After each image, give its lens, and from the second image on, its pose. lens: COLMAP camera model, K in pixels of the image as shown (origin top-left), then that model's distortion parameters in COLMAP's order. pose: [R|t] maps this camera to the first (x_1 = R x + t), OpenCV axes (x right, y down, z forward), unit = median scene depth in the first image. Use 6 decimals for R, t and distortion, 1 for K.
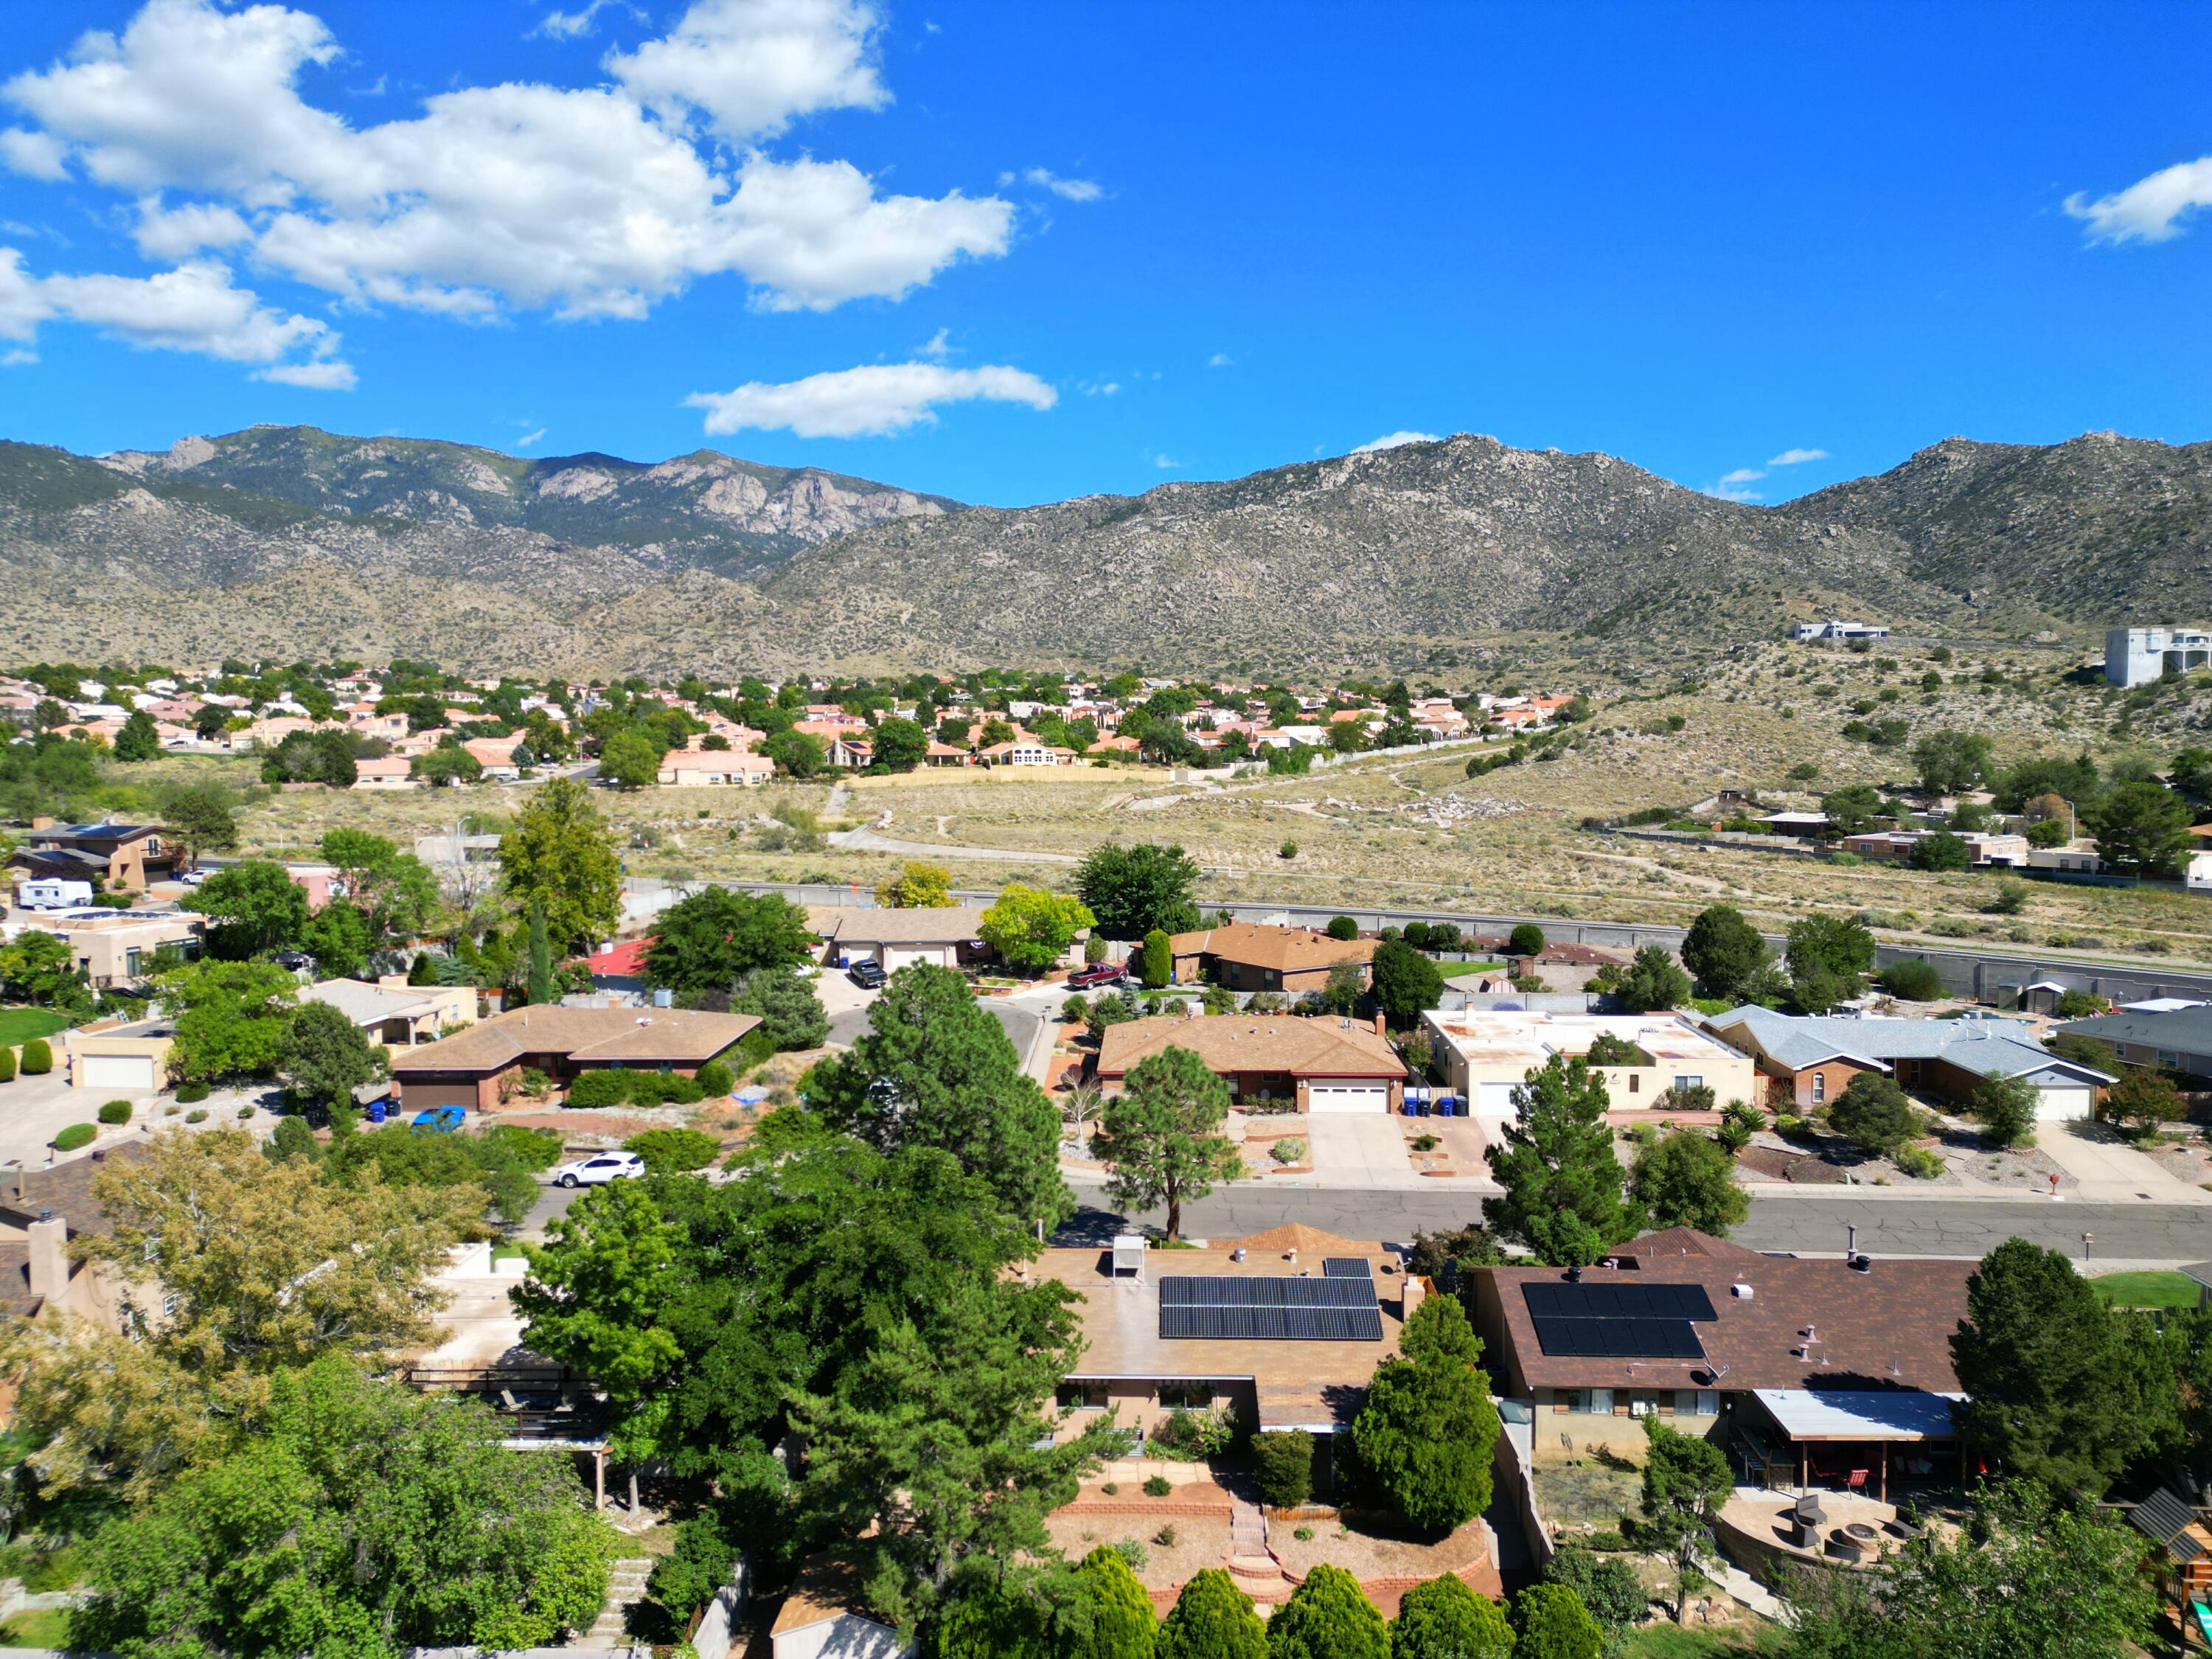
lens RADIAL K [[1548.0, 0, 1111.2], [0, 1548.0, 836.9], [0, 0, 1]] dist [0.085655, -0.085735]
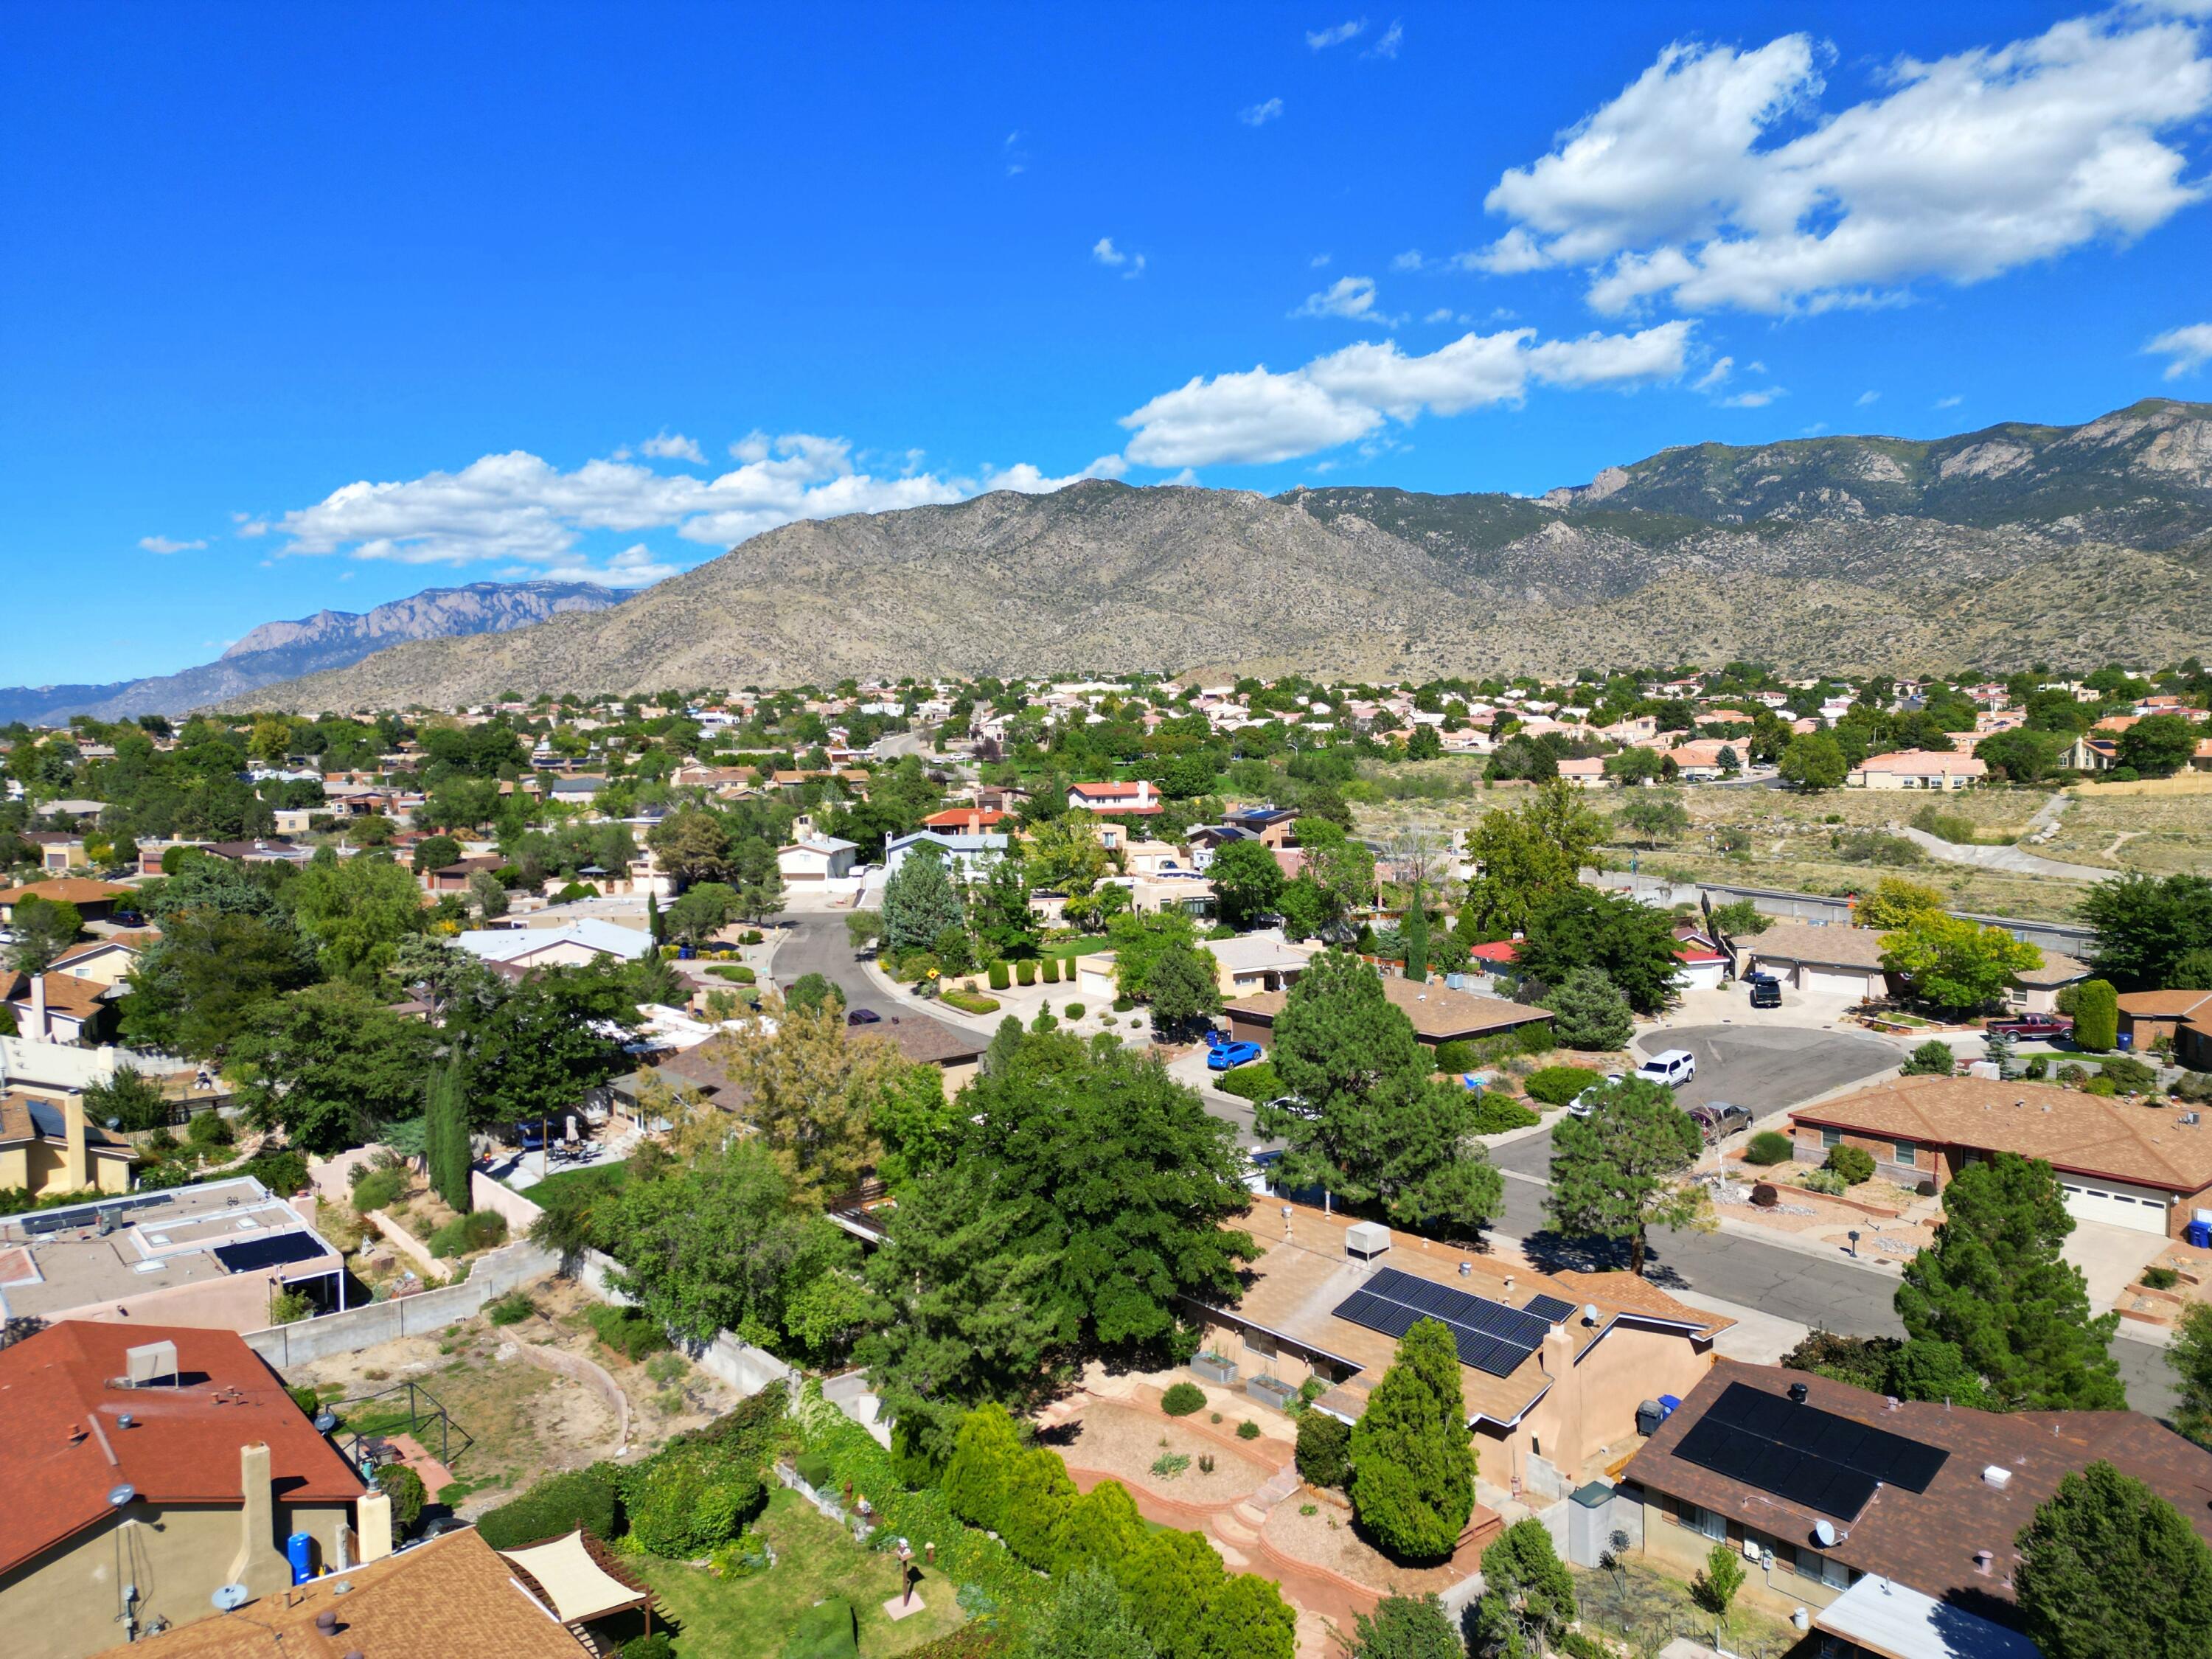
lens RADIAL K [[1548.0, 0, 1111.2], [0, 1548.0, 836.9], [0, 0, 1]] dist [0.085655, -0.085735]
pose [[0.671563, 0.045321, -0.739560, 0.105809], [-0.045030, 0.998779, 0.020317, -0.002632], [0.739578, 0.019658, 0.672784, 0.025637]]
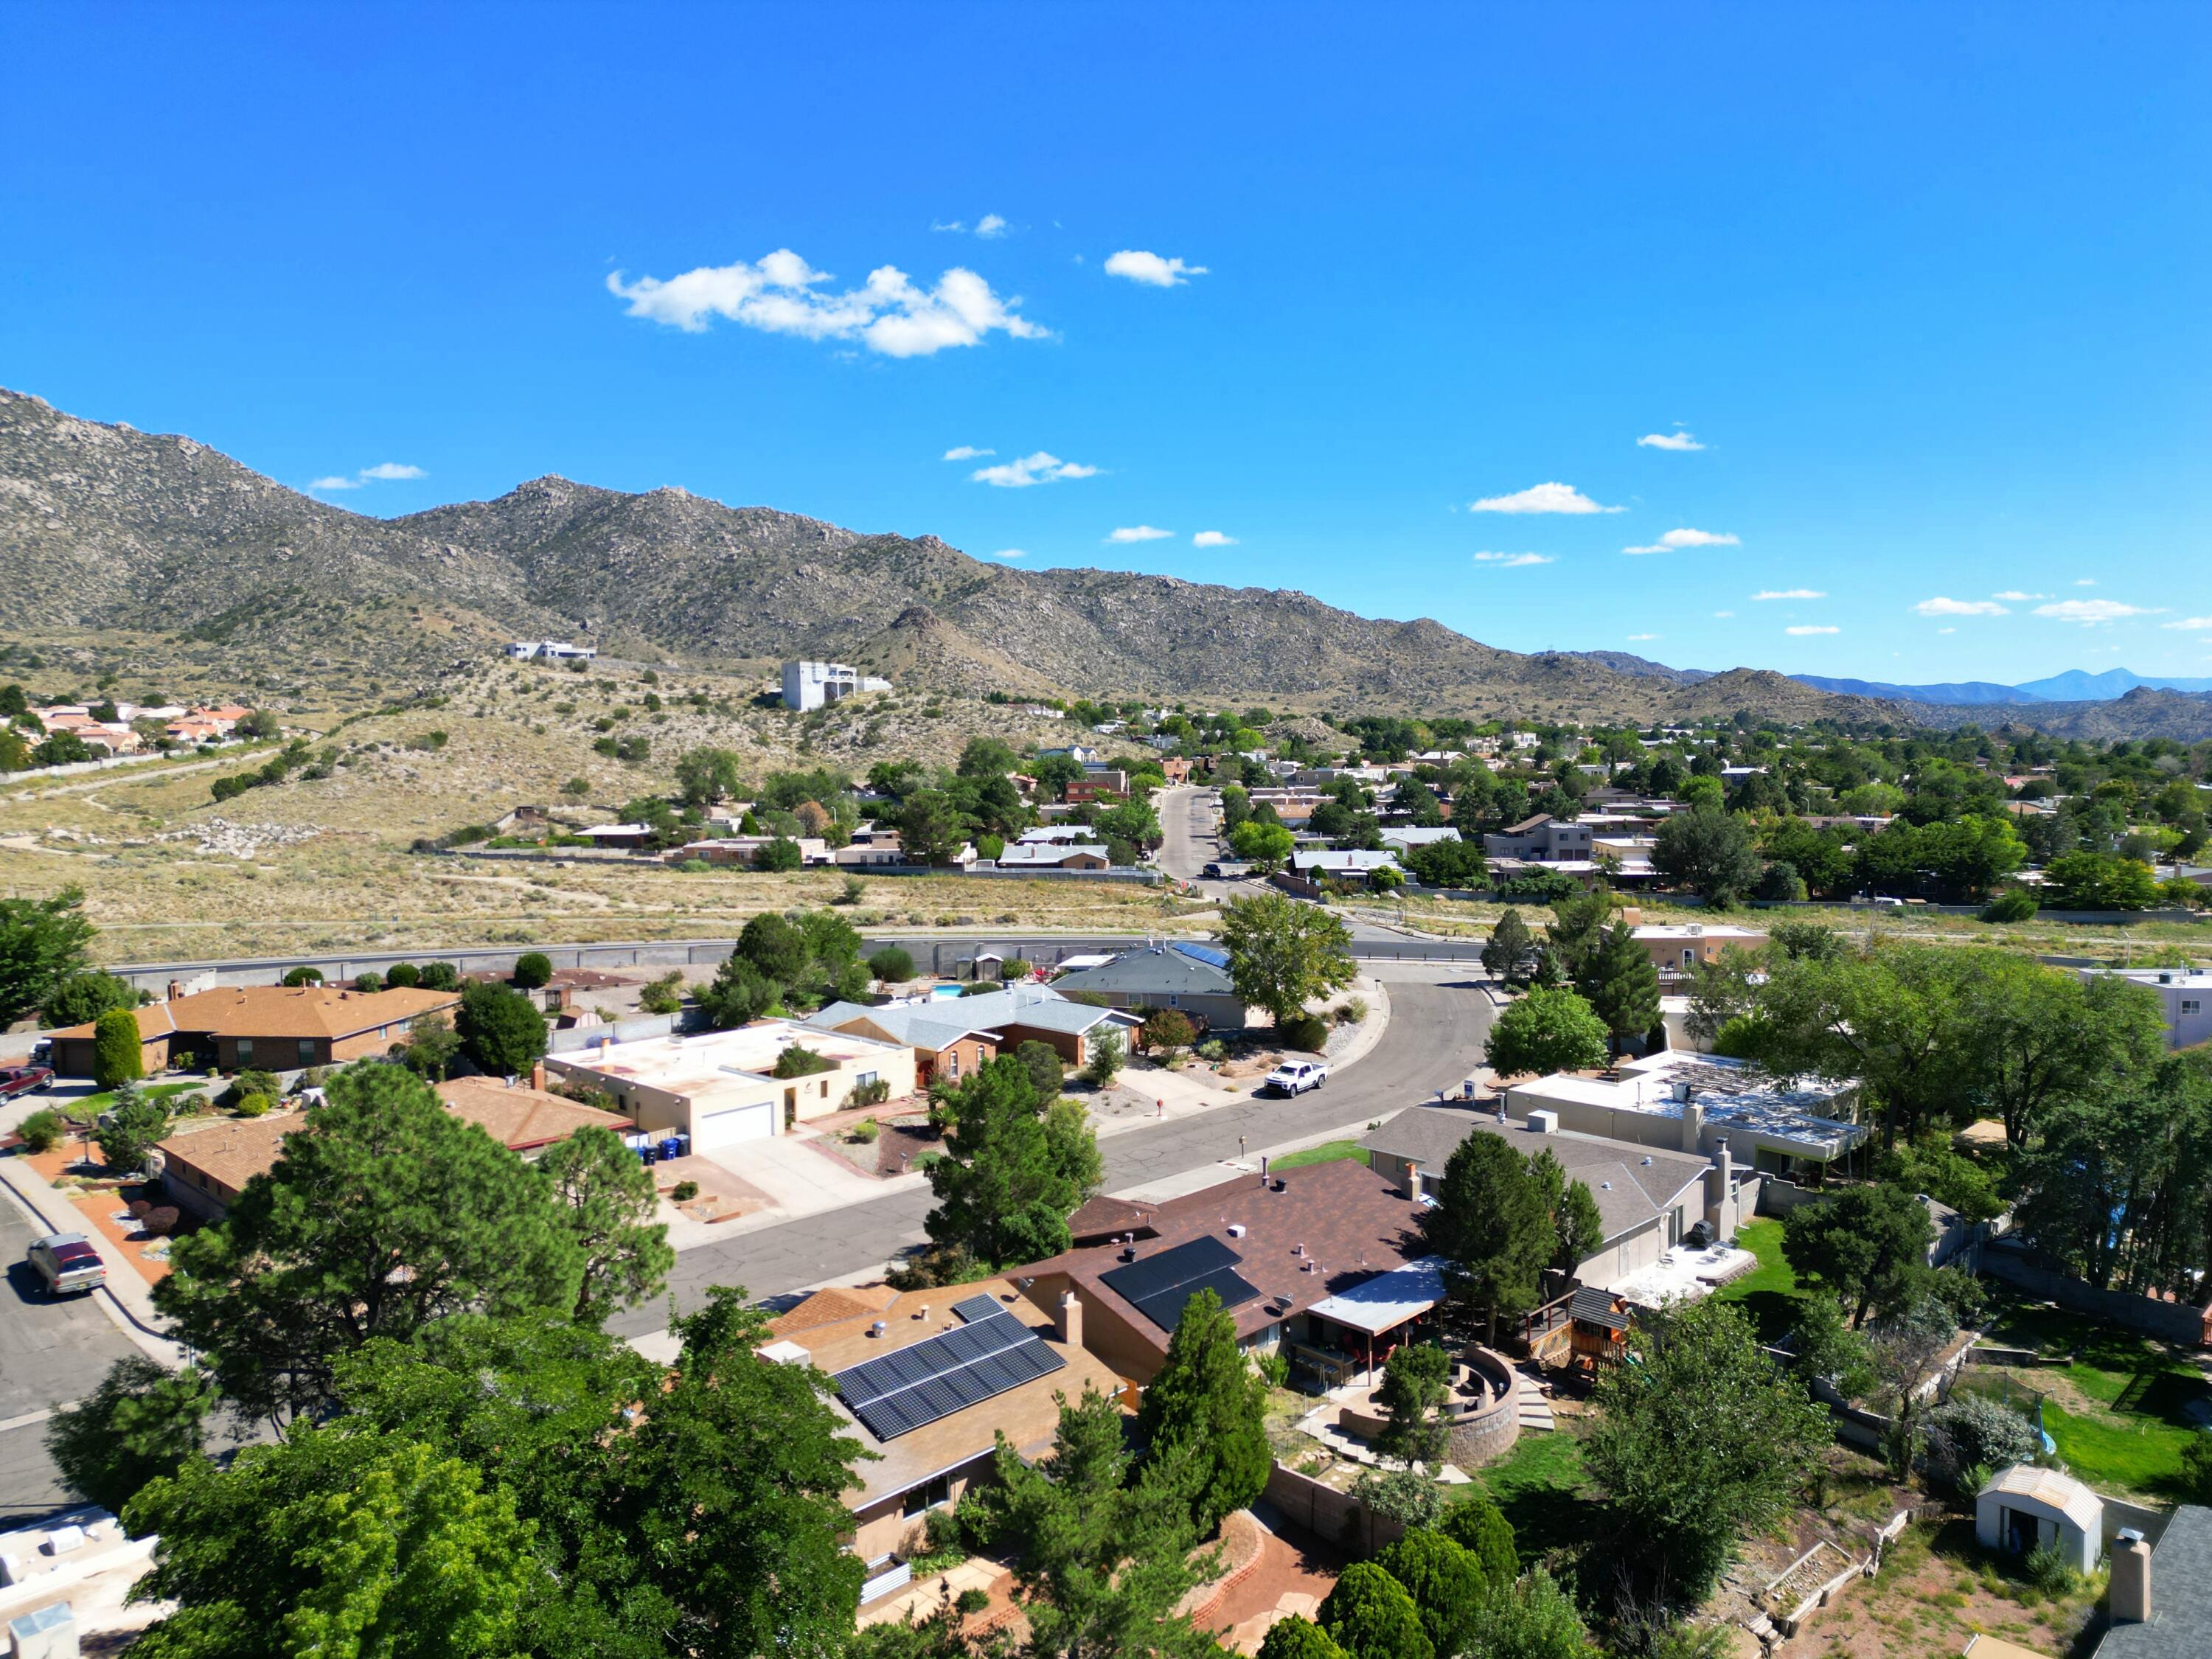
lens RADIAL K [[1548.0, 0, 1111.2], [0, 1548.0, 836.9], [0, 0, 1]] dist [0.085655, -0.085735]
pose [[0.670809, -0.044457, 0.740297, -0.077585], [0.052241, 0.998555, 0.012628, -0.002782], [-0.739788, 0.030203, 0.672162, 0.046971]]
